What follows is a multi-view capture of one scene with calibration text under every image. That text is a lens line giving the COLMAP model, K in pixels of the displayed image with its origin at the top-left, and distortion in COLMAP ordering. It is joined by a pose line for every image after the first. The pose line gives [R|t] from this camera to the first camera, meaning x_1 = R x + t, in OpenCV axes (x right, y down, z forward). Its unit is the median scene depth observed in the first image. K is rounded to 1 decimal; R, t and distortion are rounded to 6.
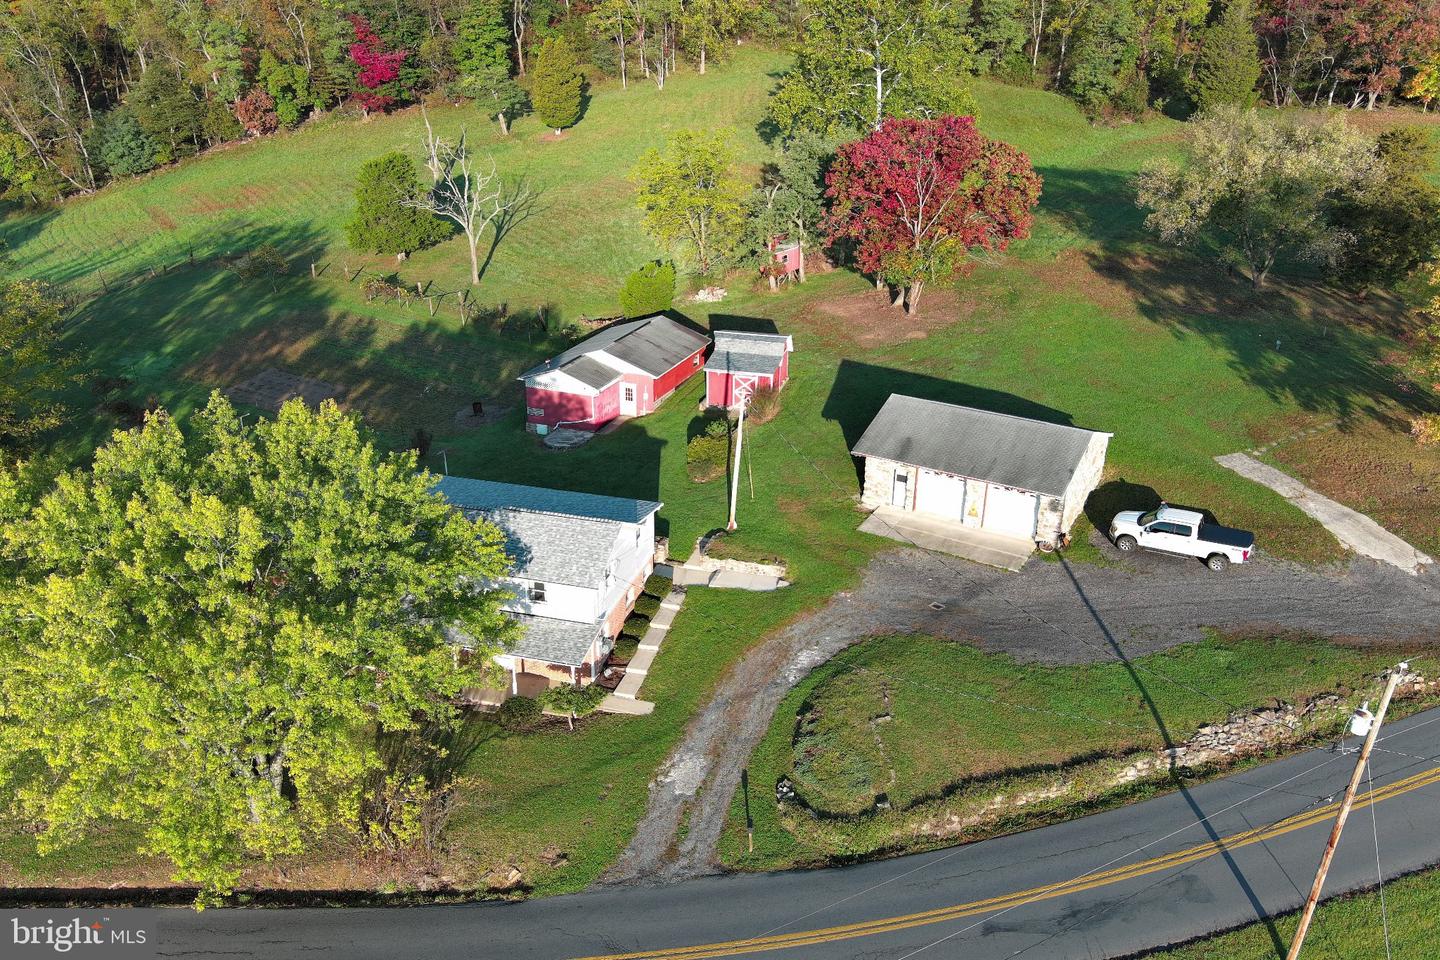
lens RADIAL K [[1113.6, 0, 720.0], [0, 1113.6, 480.0], [0, 0, 1]] dist [0.021812, -0.039204]
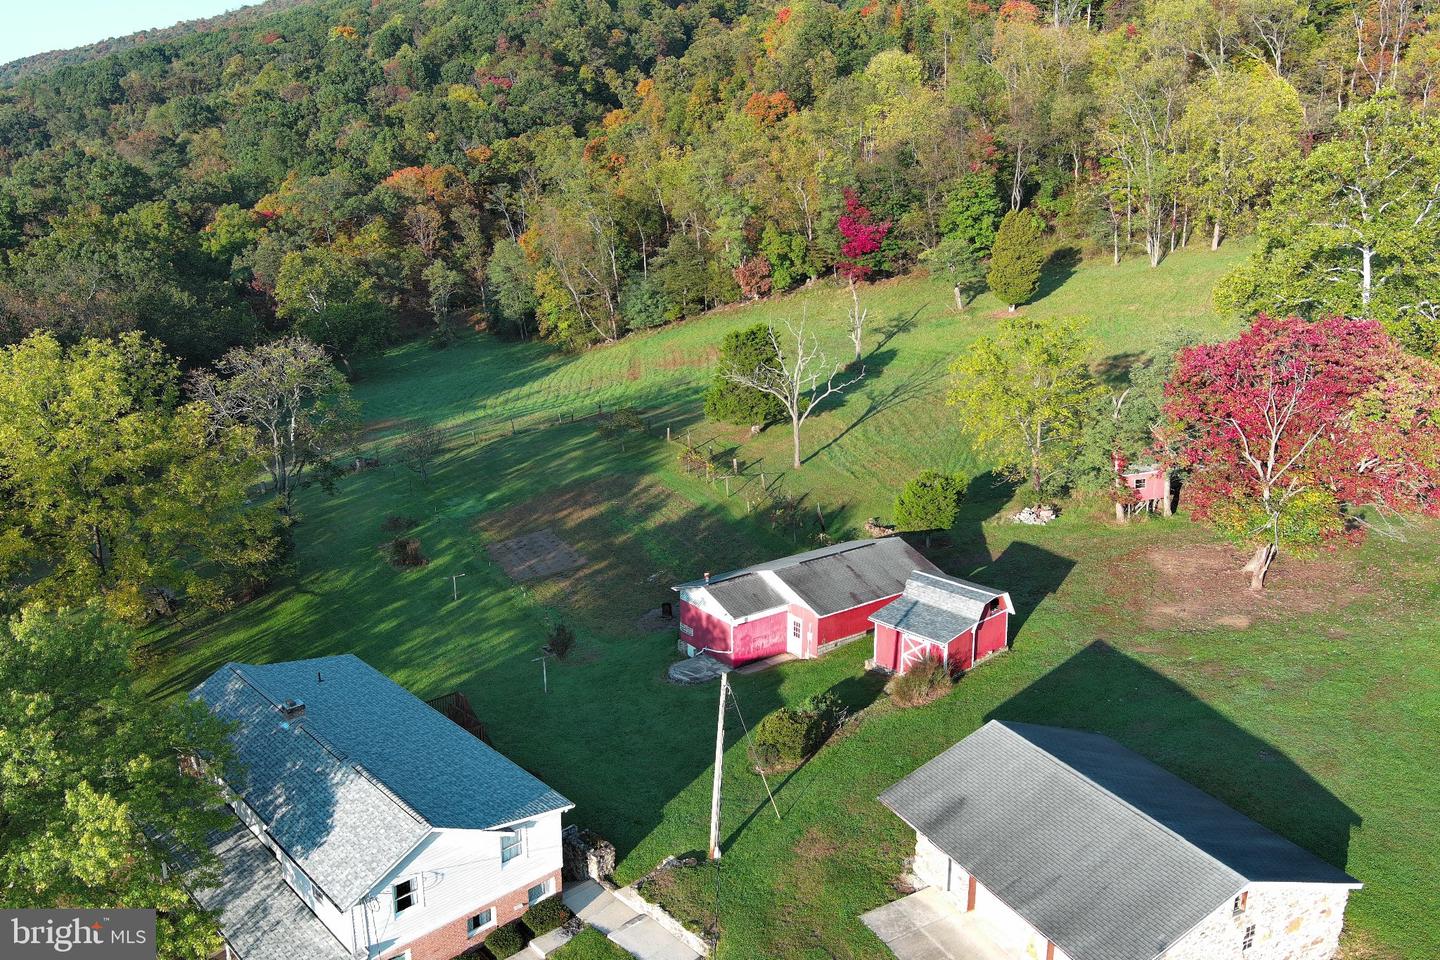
lens RADIAL K [[1113.6, 0, 720.0], [0, 1113.6, 480.0], [0, 0, 1]] dist [0.021812, -0.039204]
pose [[0.847513, 0.124475, -0.515973, 0.359860], [-0.194720, 0.977248, -0.084082, -0.136533], [0.493768, 0.171731, 0.852468, 0.339753]]
